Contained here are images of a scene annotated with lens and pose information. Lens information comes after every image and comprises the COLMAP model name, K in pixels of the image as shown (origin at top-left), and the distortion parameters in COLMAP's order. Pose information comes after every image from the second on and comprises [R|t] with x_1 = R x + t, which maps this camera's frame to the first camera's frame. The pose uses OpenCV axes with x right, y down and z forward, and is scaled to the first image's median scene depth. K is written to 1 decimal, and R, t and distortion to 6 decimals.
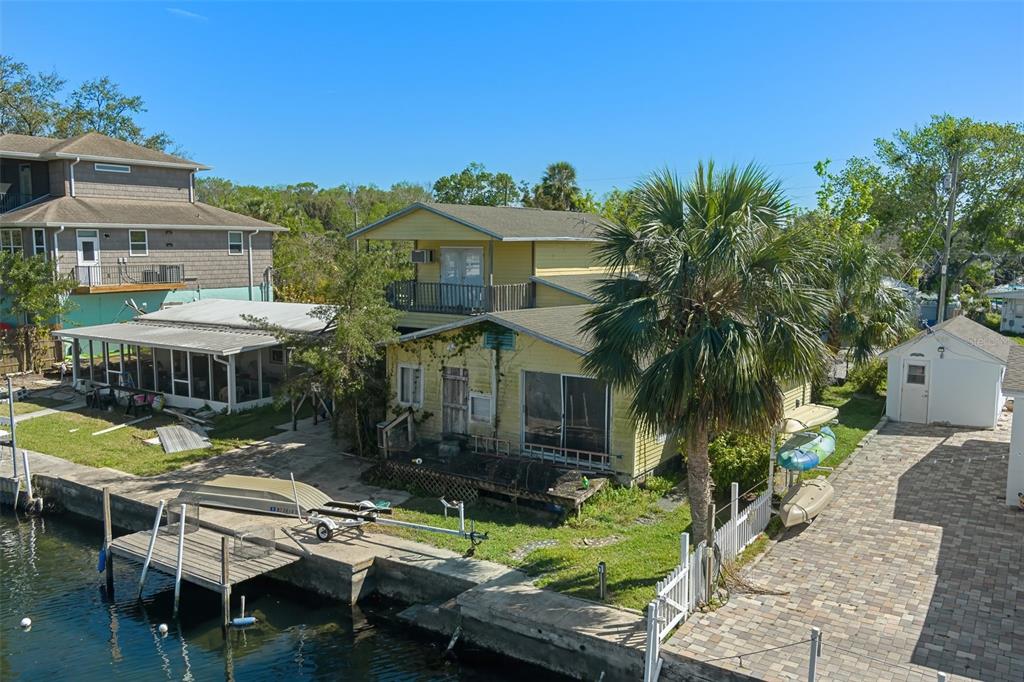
lens RADIAL K [[826.6, 0, 512.0], [0, 826.6, 341.0], [0, 0, 1]] dist [0.008303, -0.001829]
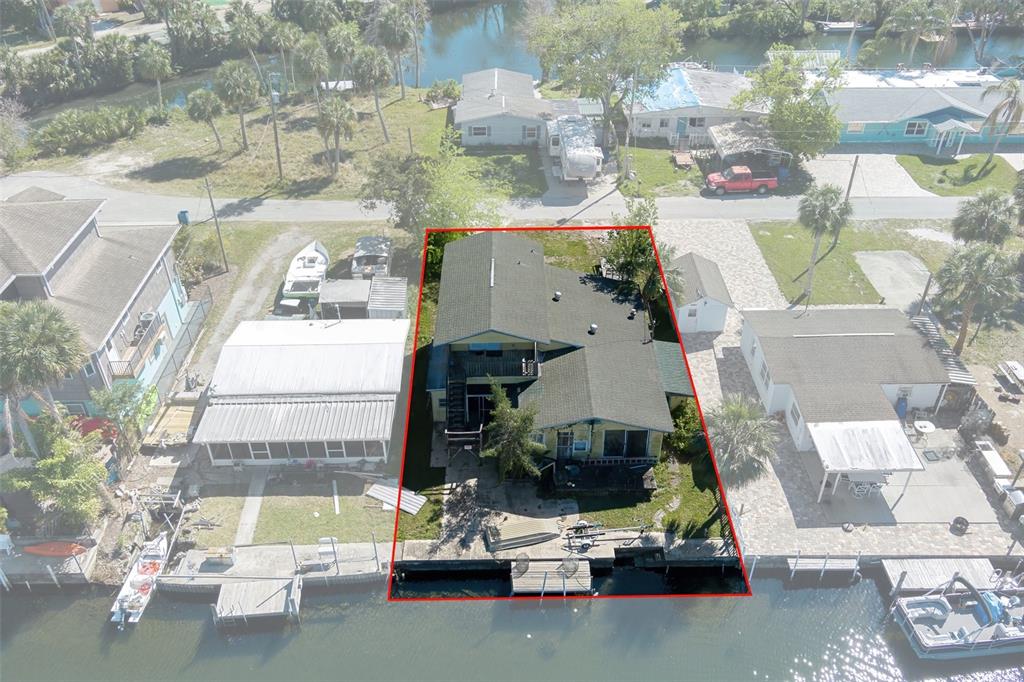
lens RADIAL K [[826.6, 0, 512.0], [0, 826.6, 341.0], [0, 0, 1]] dist [0.008303, -0.001829]
pose [[0.826028, -0.337944, 0.451078, -1.229531], [0.073410, 0.858000, 0.508376, -1.453077], [-0.558827, -0.386819, 0.733541, -0.406234]]
